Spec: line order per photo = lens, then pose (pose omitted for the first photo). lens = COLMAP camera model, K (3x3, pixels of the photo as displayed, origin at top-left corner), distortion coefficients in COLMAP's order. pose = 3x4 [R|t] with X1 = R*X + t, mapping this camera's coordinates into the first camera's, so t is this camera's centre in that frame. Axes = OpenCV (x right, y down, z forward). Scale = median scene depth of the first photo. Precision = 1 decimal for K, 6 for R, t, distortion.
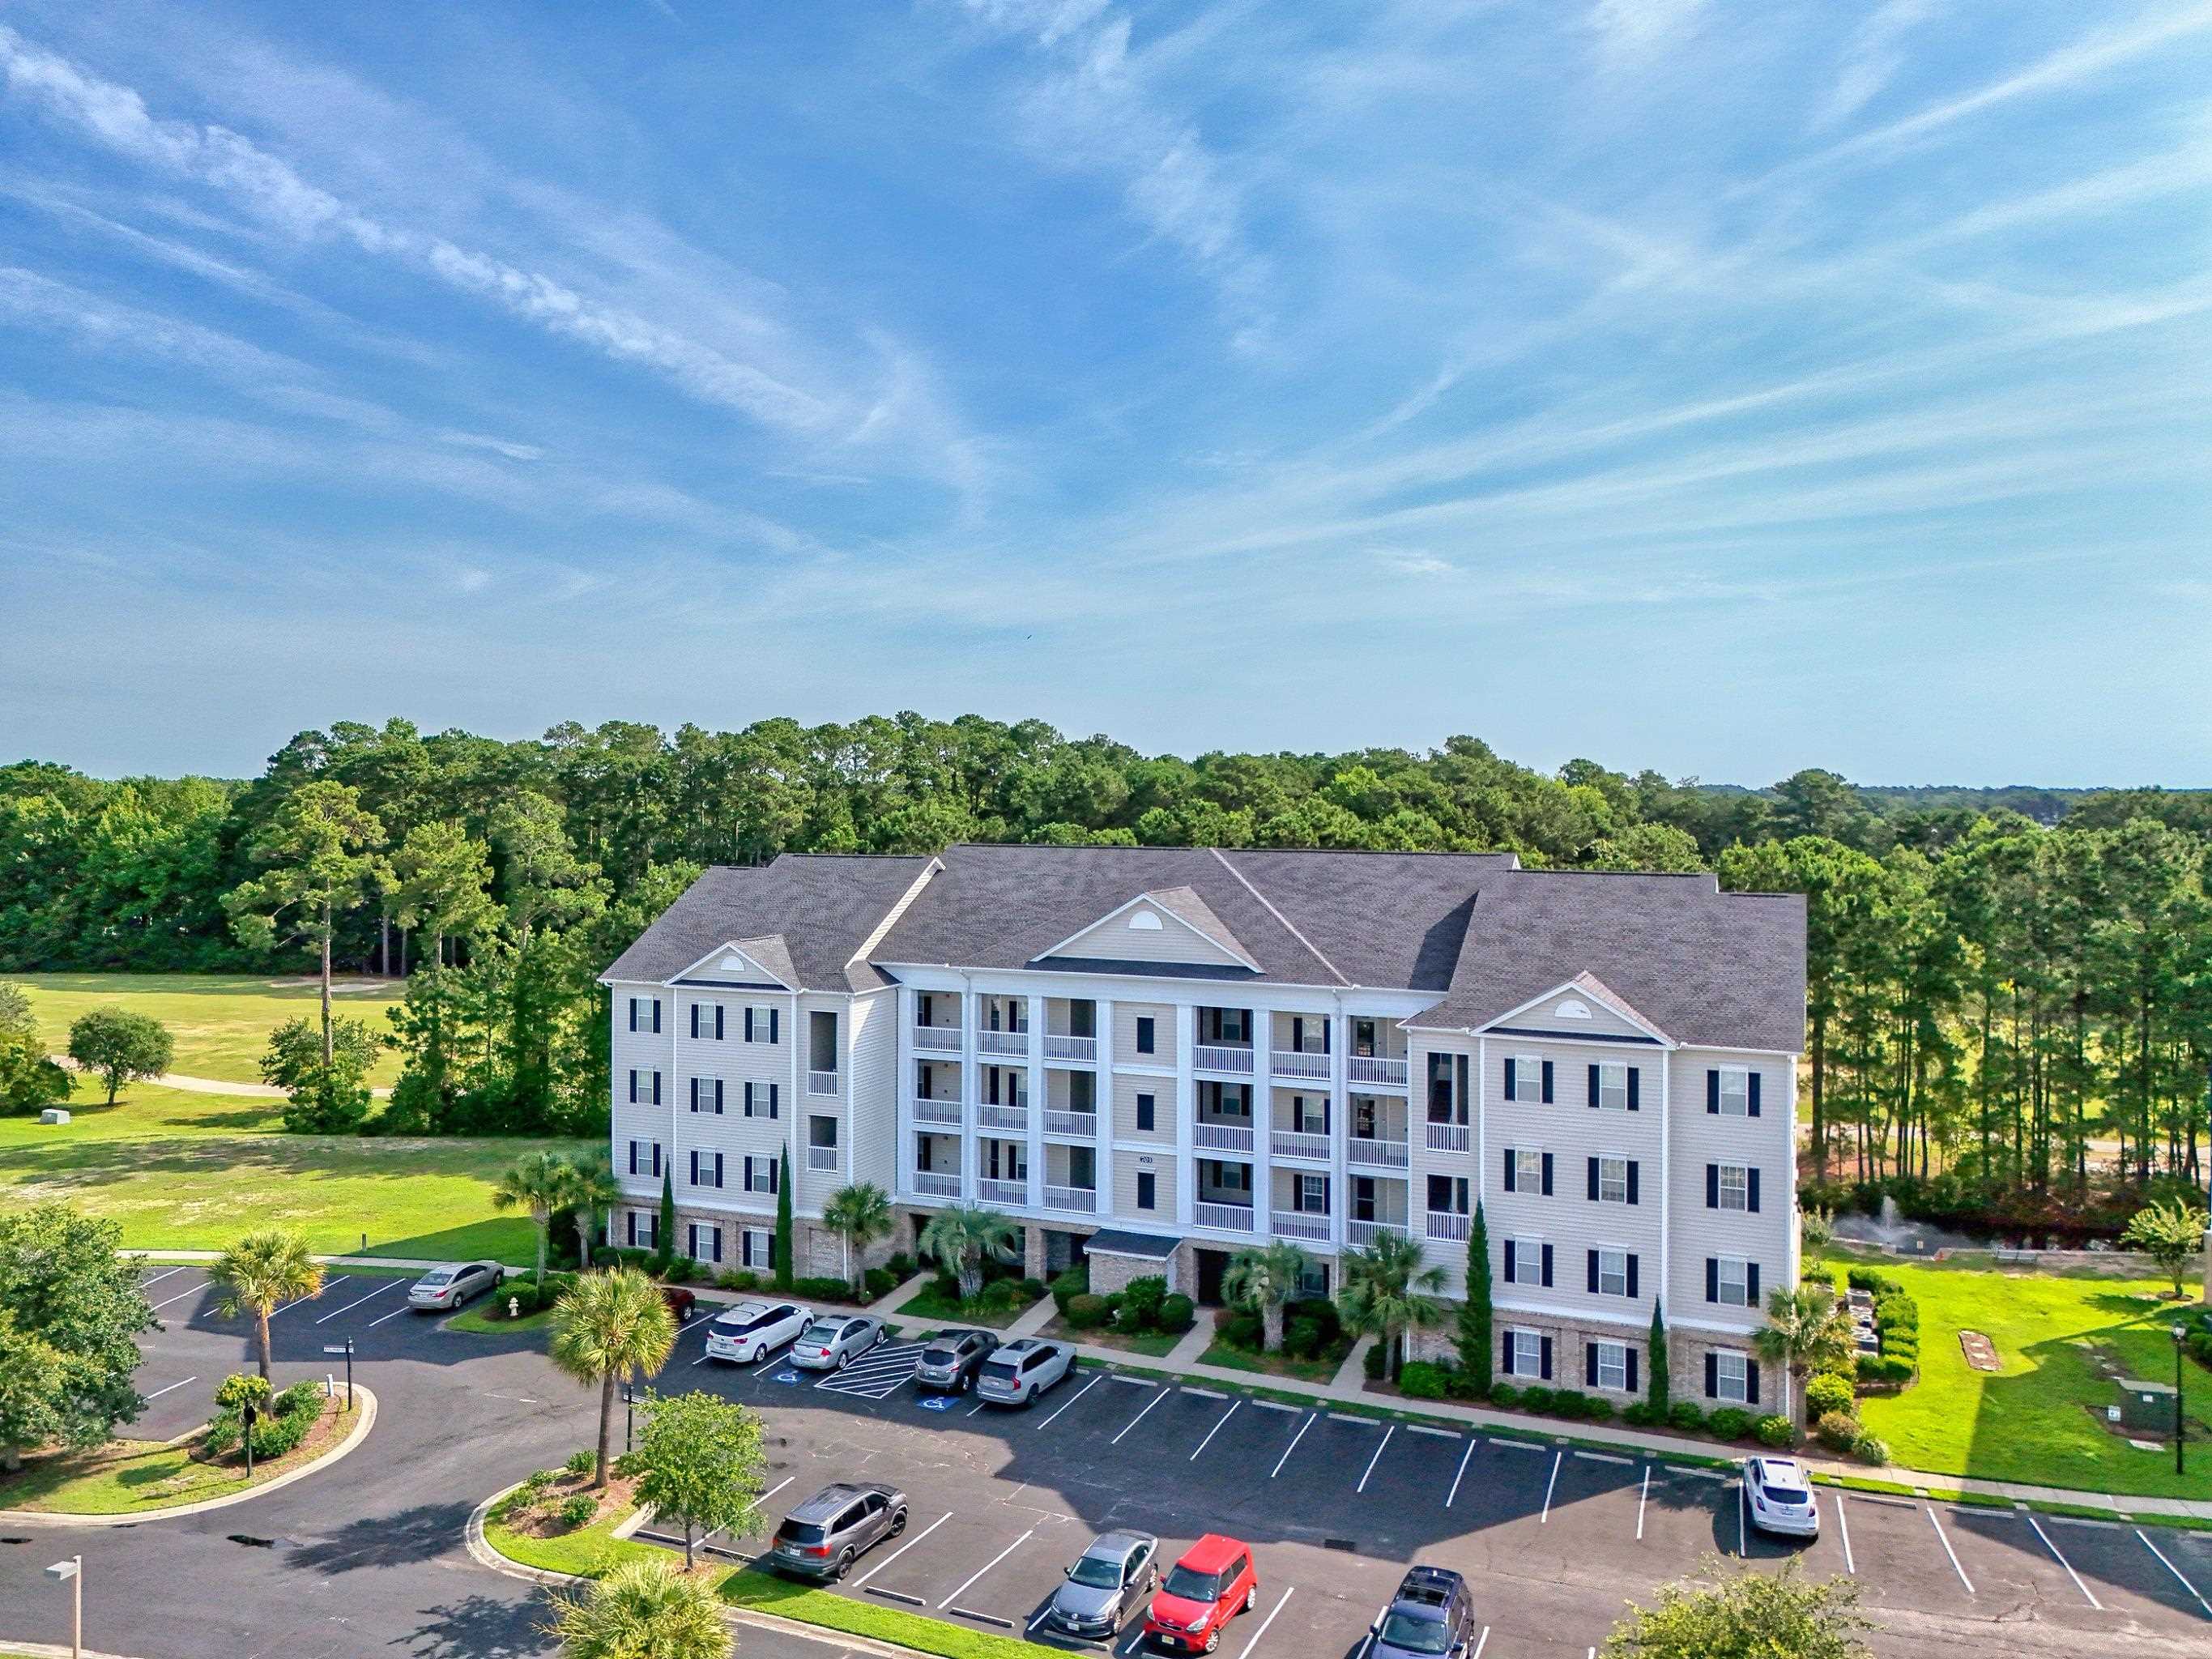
lens RADIAL K [[1627.3, 0, 1112.1], [0, 1627.3, 829.6], [0, 0, 1]] dist [0.080832, -0.070362]
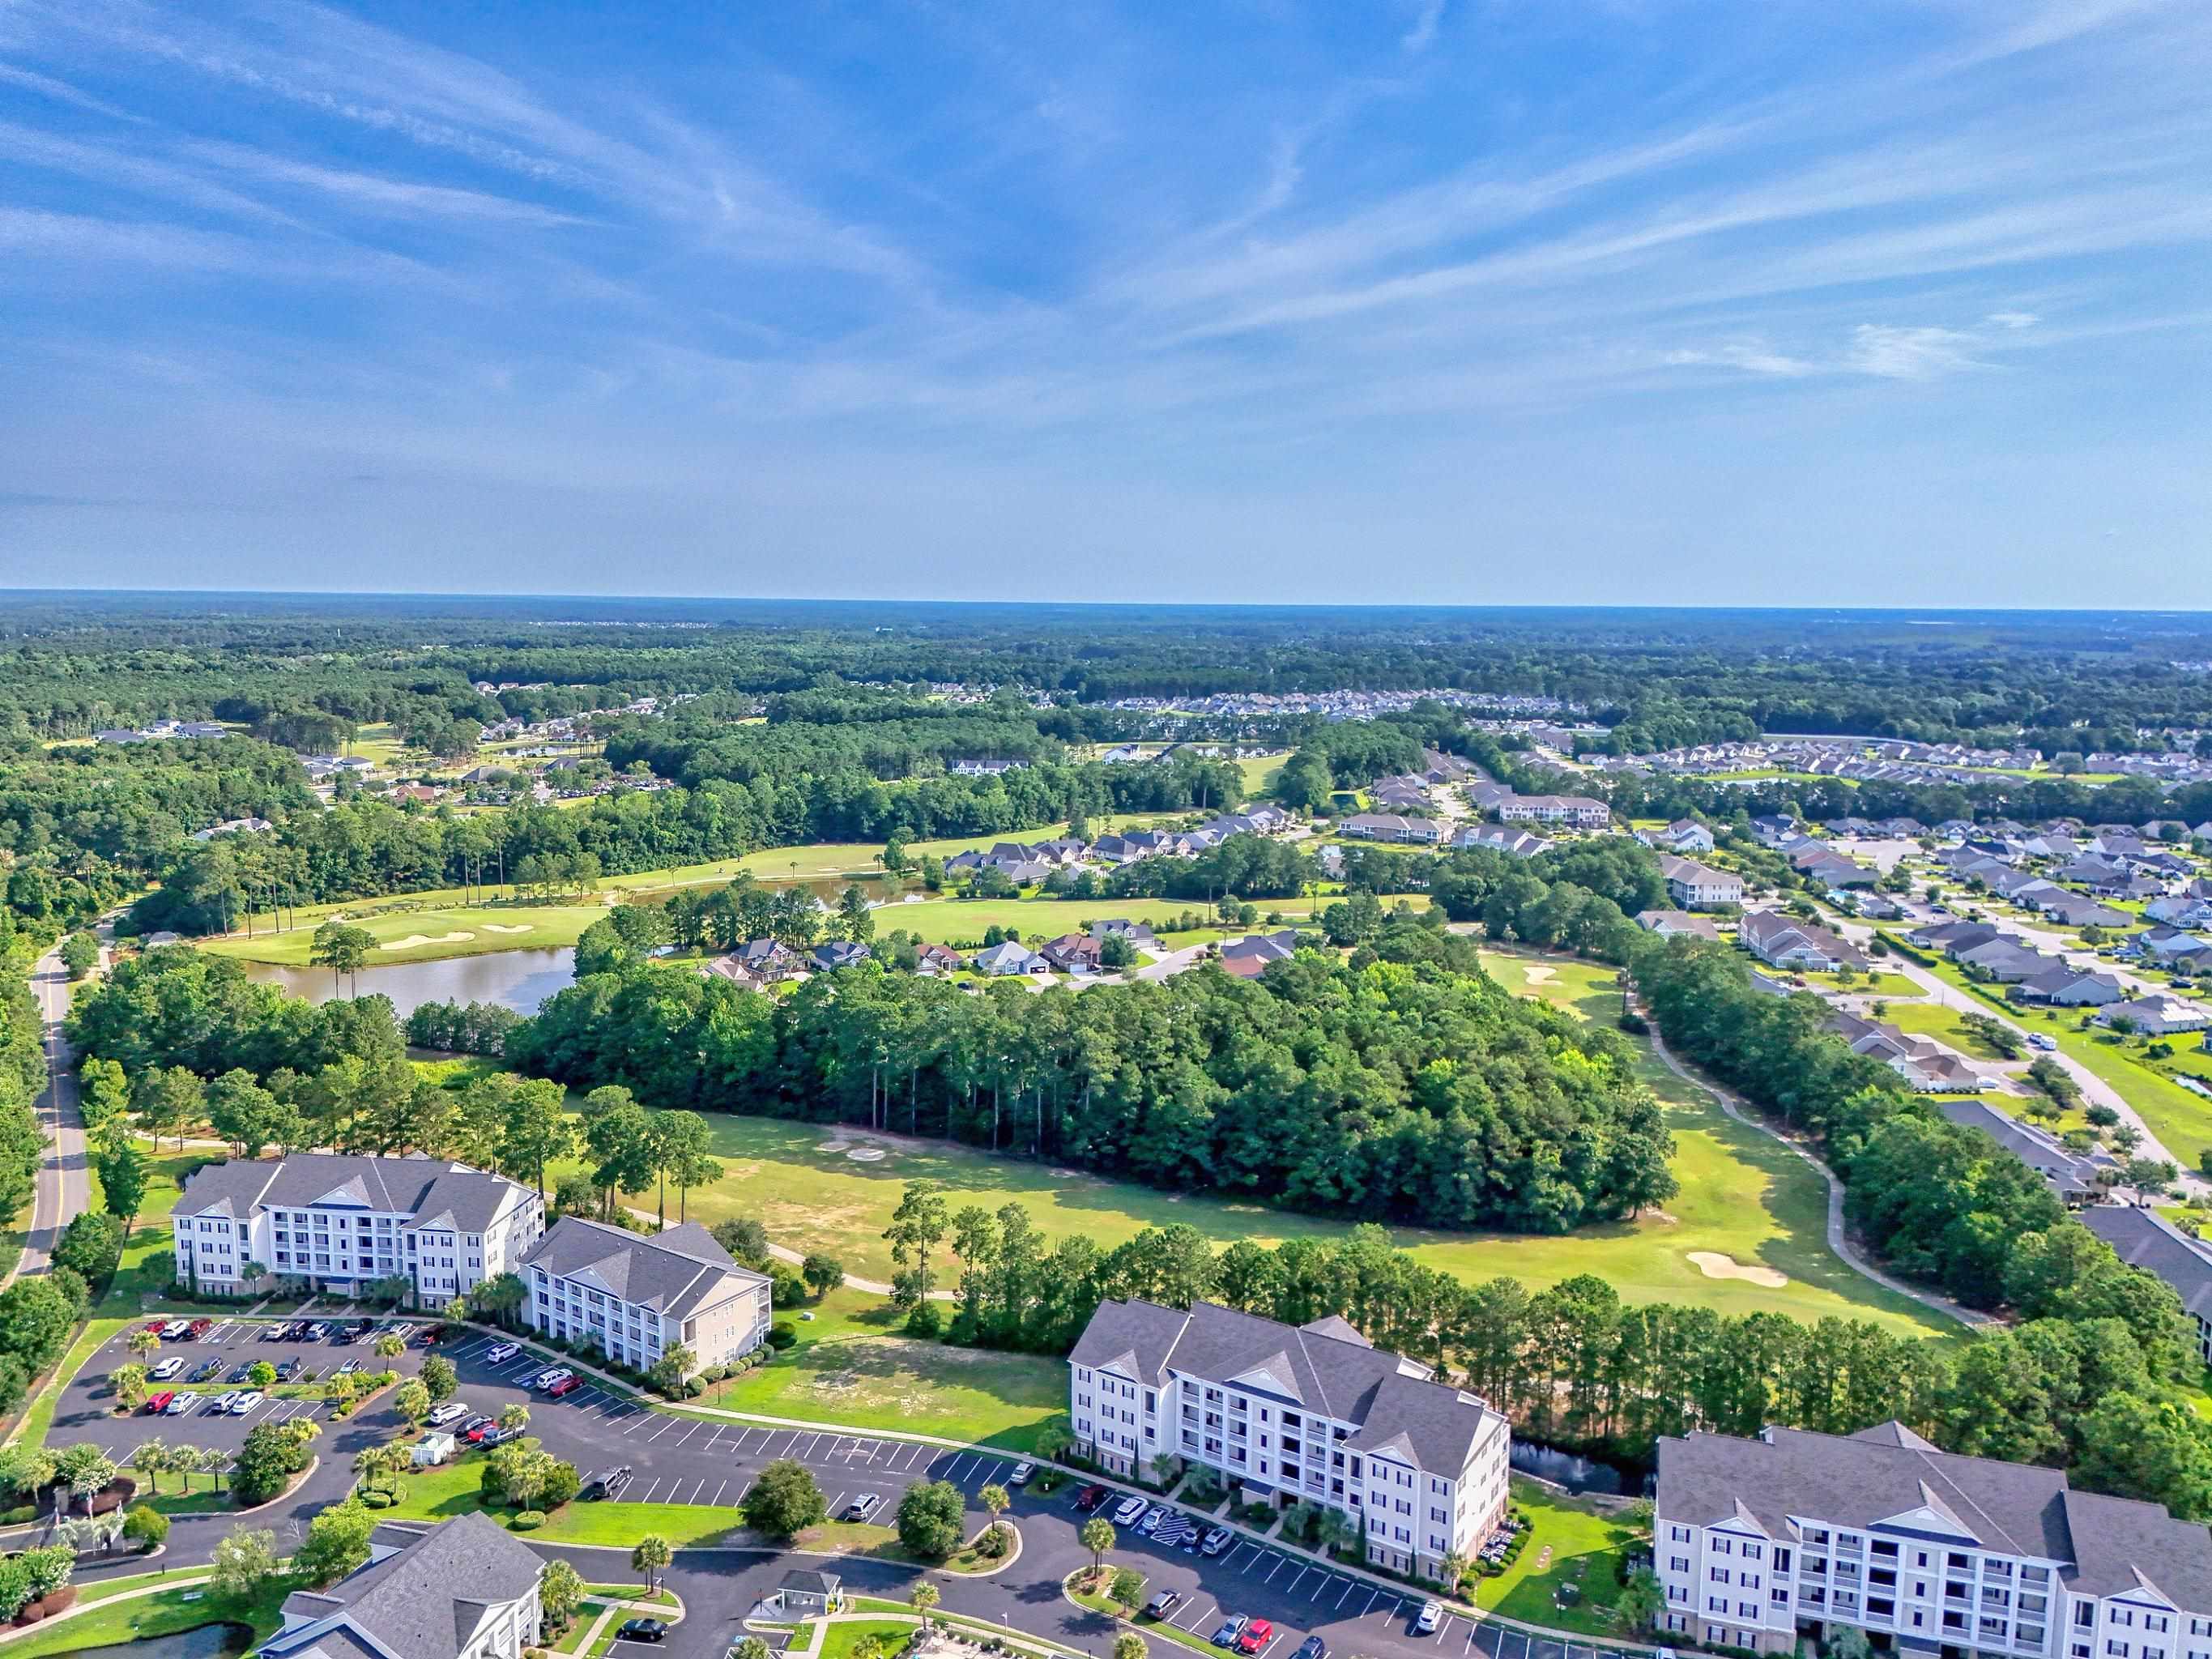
lens RADIAL K [[1627.3, 0, 1112.1], [0, 1627.3, 839.6], [0, 0, 1]] dist [0.080832, -0.070362]
pose [[0.987831, 0.026920, -0.153186, 0.170779], [-0.007228, 0.991788, 0.127685, -1.230950], [0.155366, -0.125024, 0.979913, -1.712562]]
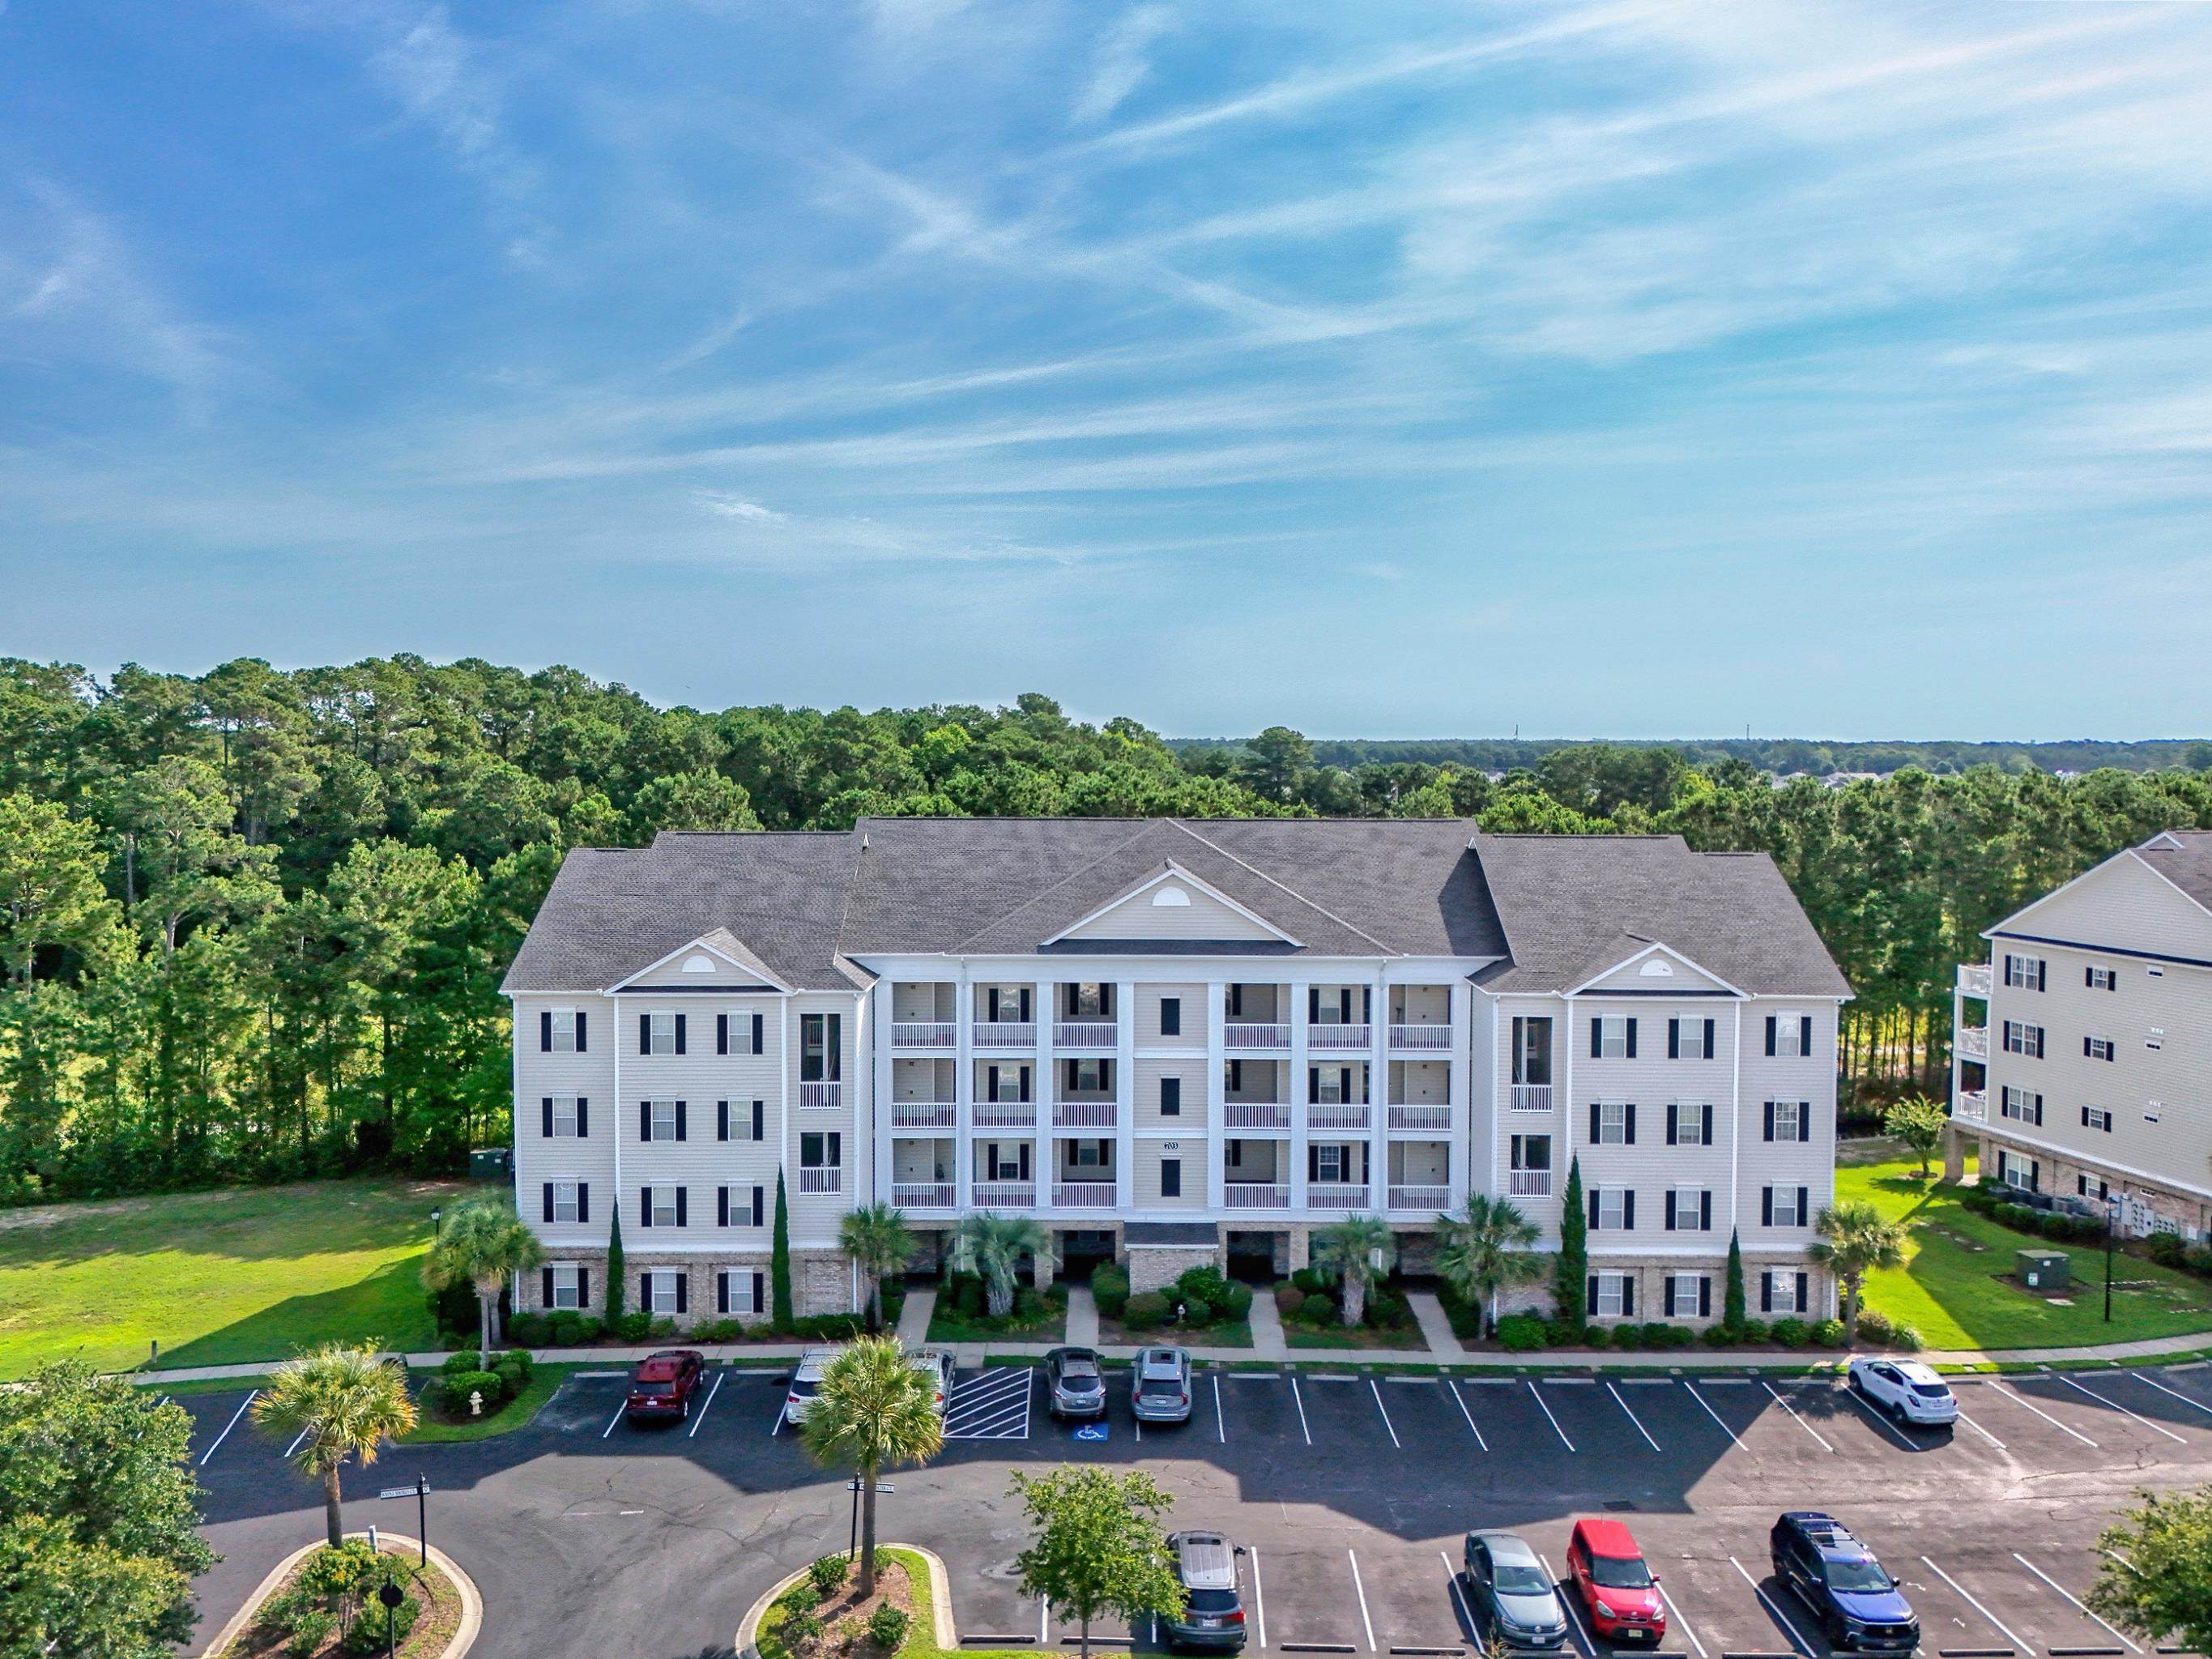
lens RADIAL K [[1627.3, 0, 1107.7], [0, 1627.3, 839.7], [0, 0, 1]] dist [0.080832, -0.070362]
pose [[0.918140, -0.023325, 0.395569, -0.392517], [0.008539, 0.999199, 0.039100, -0.015488], [-0.396164, -0.032521, 0.917604, 0.142560]]
